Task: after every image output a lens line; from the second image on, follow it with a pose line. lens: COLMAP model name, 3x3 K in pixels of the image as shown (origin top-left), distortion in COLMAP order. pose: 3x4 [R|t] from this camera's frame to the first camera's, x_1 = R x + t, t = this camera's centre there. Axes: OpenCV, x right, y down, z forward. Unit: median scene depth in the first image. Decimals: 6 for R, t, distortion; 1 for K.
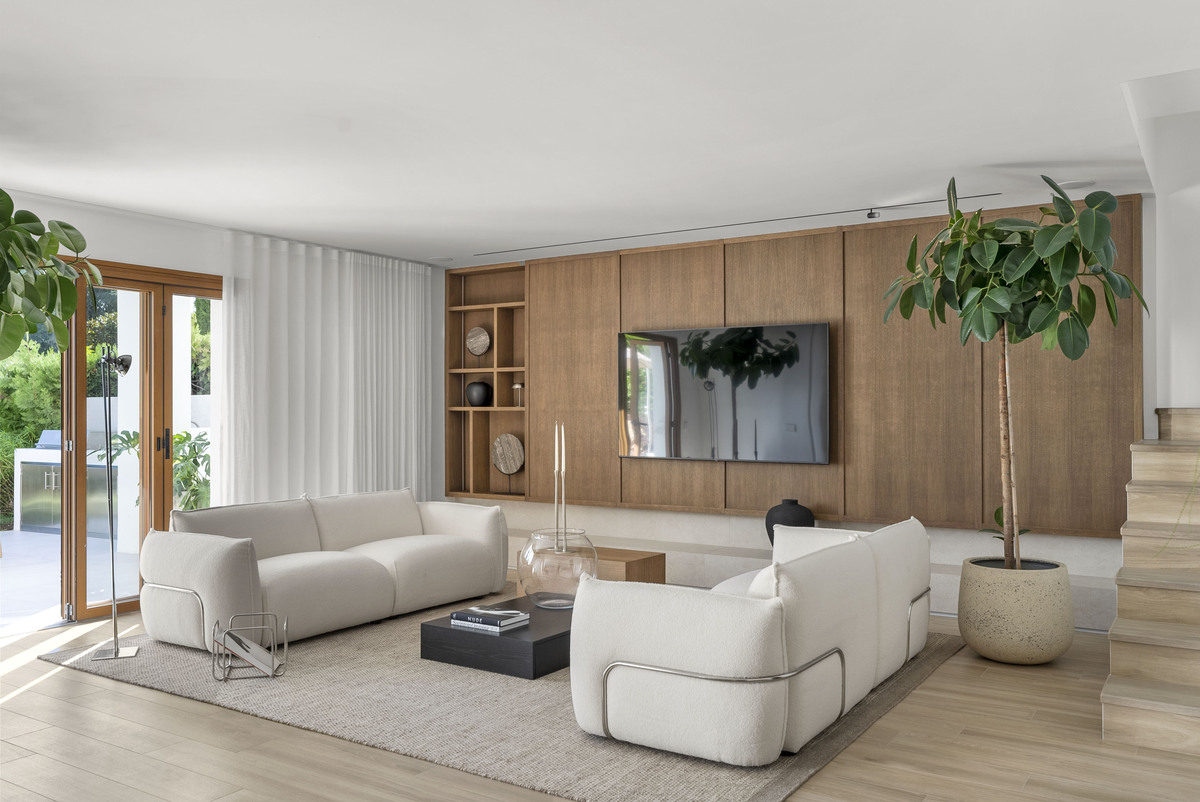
lens RADIAL K [[968.8, 0, 598.9], [0, 968.8, 404.7], [0, 0, 1]] dist [-0.017568, 0.028420]
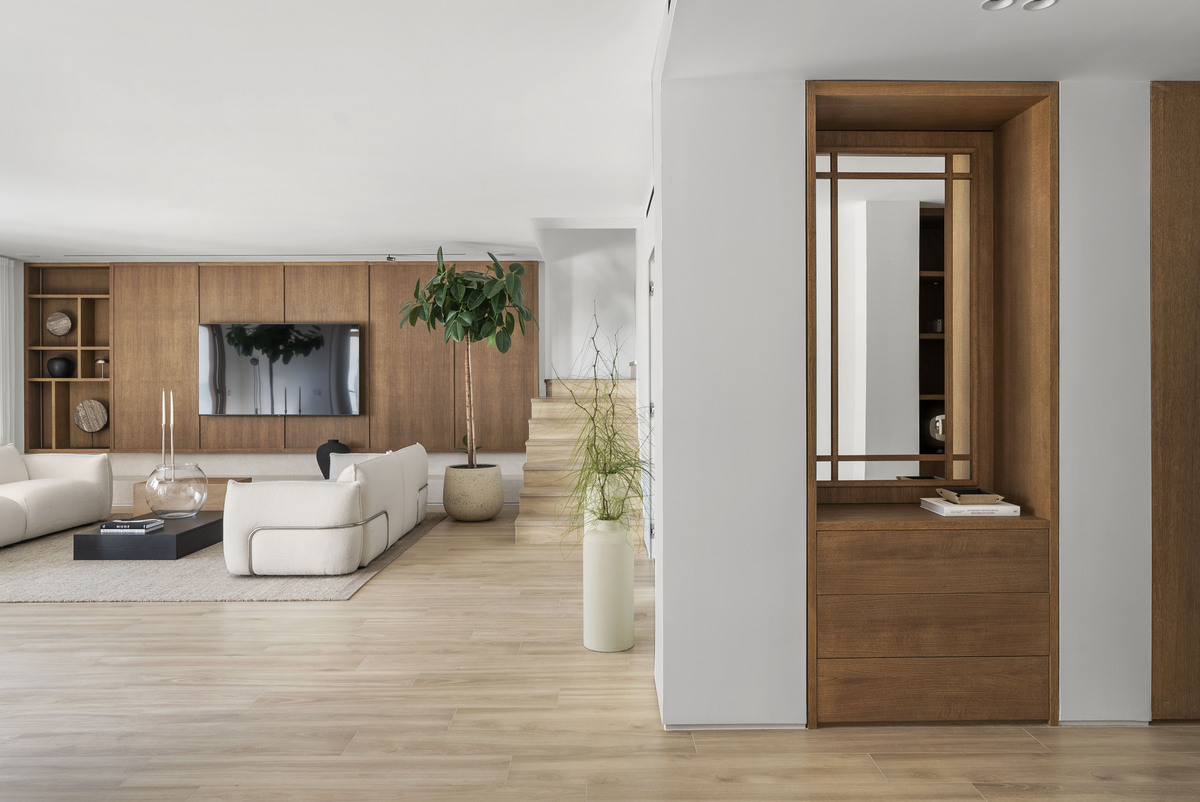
lens RADIAL K [[778.9, 0, 608.6], [0, 778.9, 380.5], [0, 0, 1]] dist [0.002556, 0.001565]
pose [[0.832121, -0.000857, 0.554594, -0.125793], [-0.001897, 0.999989, 0.004391, -0.000649], [-0.554591, -0.004706, 0.832110, -0.263827]]
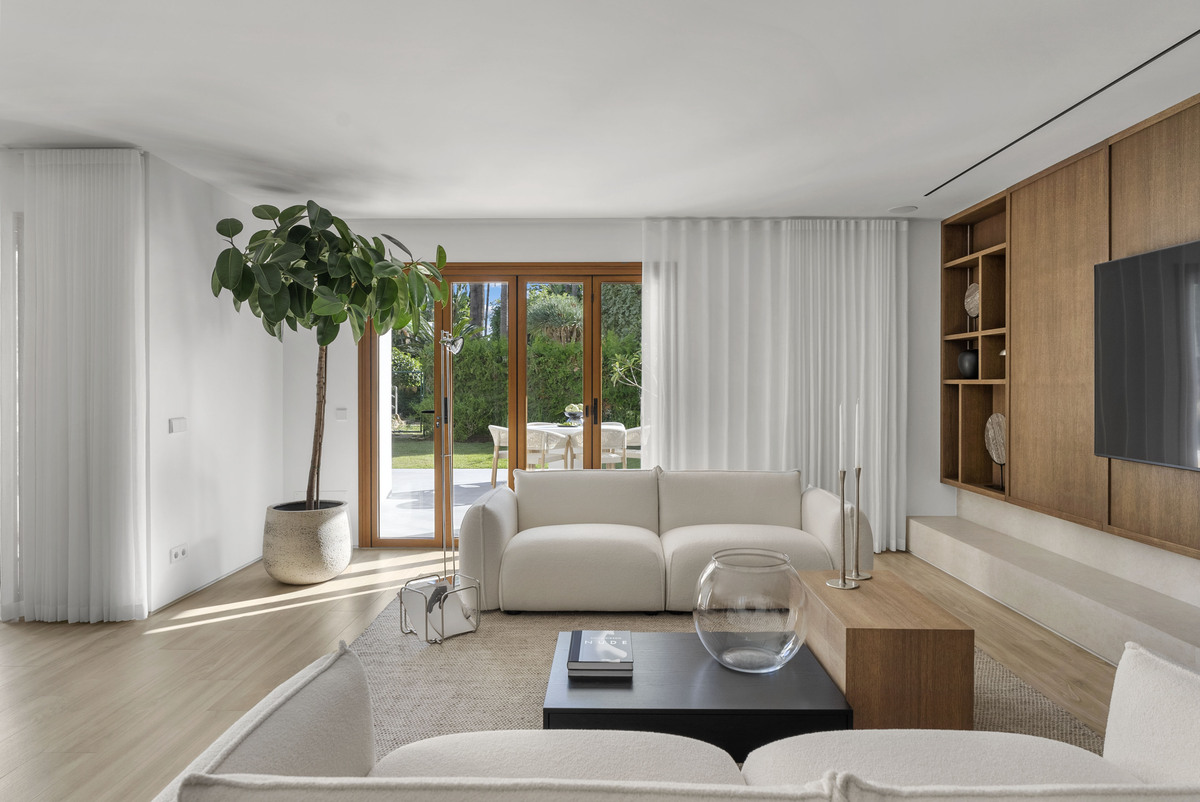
lens RADIAL K [[708.1, 0, 602.4], [0, 708.1, 387.1], [0, 0, 1]] dist [-0.007025, 0.002248]
pose [[0.543467, 0.005980, -0.839409, 0.280739], [0.002852, 0.999956, 0.008970, 0.003208], [0.839425, -0.007268, 0.543426, 0.540433]]
